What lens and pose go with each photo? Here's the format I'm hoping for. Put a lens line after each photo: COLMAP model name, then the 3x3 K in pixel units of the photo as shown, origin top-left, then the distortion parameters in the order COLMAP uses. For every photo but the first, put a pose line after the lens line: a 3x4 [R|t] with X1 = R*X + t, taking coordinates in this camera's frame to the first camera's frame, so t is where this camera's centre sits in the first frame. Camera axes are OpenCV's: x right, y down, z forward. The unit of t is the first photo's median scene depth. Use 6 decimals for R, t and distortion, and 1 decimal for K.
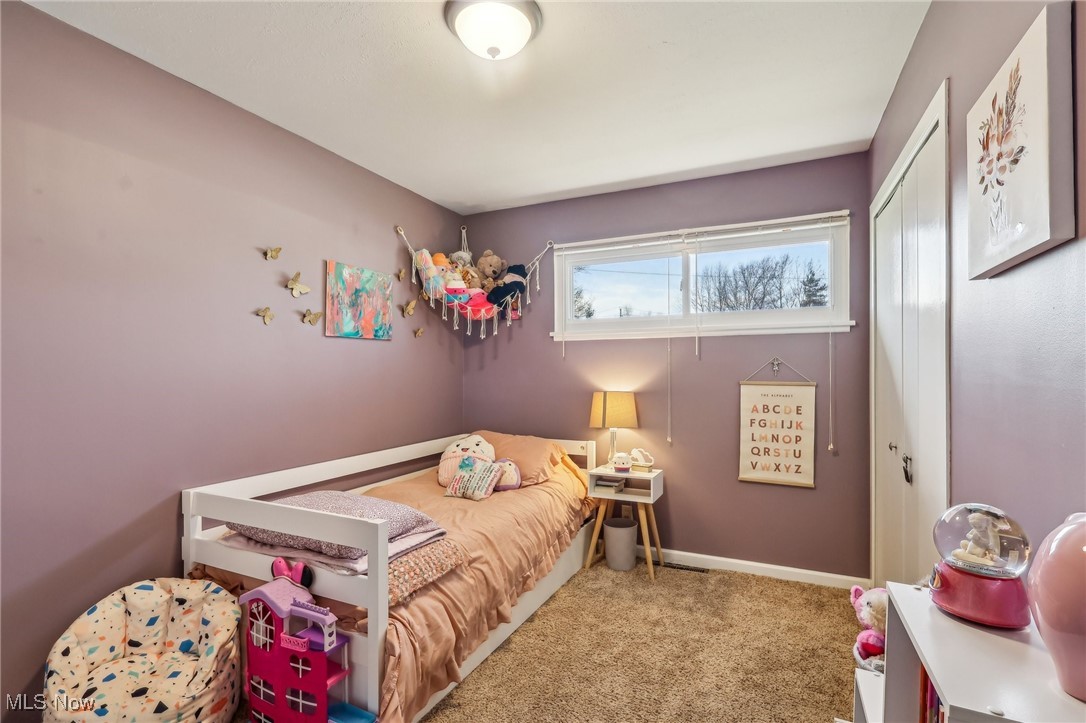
lens RADIAL K [[509.4, 0, 539.3], [0, 509.4, 353.7], [0, 0, 1]] dist [0.028227, -0.000099]
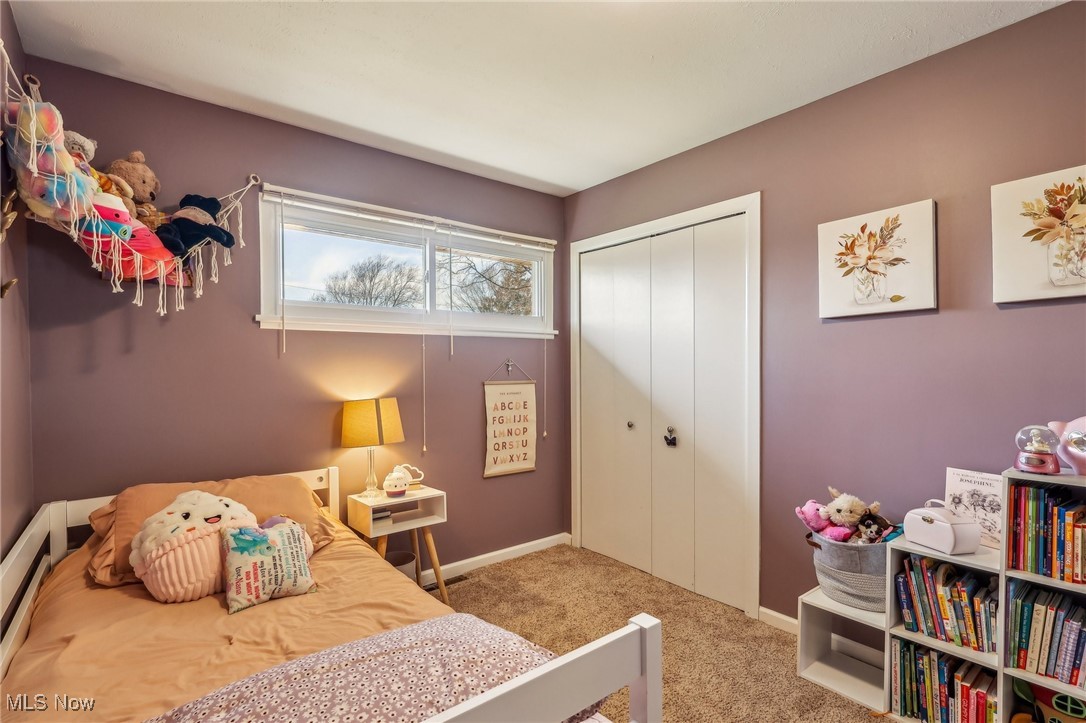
lens RADIAL K [[510.5, 0, 543.0], [0, 510.5, 361.5], [0, 0, 1]] dist [-0.003589, -0.000018]
pose [[0.435347, 0.012203, 0.900180, -0.488919], [-0.022003, 0.999754, -0.002912, 0.014820], [-0.899994, -0.018539, 0.435508, 0.458487]]
